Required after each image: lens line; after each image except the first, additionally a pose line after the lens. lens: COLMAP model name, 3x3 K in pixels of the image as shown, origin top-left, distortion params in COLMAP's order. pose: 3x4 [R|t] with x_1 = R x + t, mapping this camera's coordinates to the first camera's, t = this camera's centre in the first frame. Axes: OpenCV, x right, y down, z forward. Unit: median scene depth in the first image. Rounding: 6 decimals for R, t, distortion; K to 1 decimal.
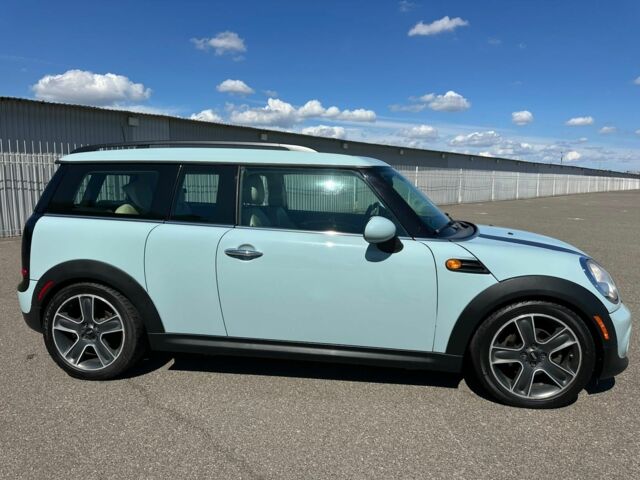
lens RADIAL K [[452.4, 0, 320.3], [0, 452.4, 236.3], [0, 0, 1]] dist [0.006146, -0.025173]
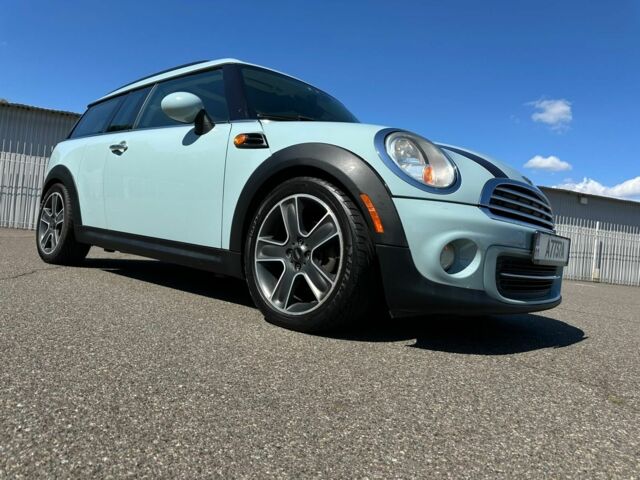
lens RADIAL K [[452.4, 0, 318.1], [0, 452.4, 237.8], [0, 0, 1]] dist [0.006146, -0.025173]
pose [[0.826509, 0.067340, -0.558881, 0.801325], [-0.158009, 0.980658, -0.115514, 0.281268], [0.540293, 0.183782, 0.821163, 0.377556]]
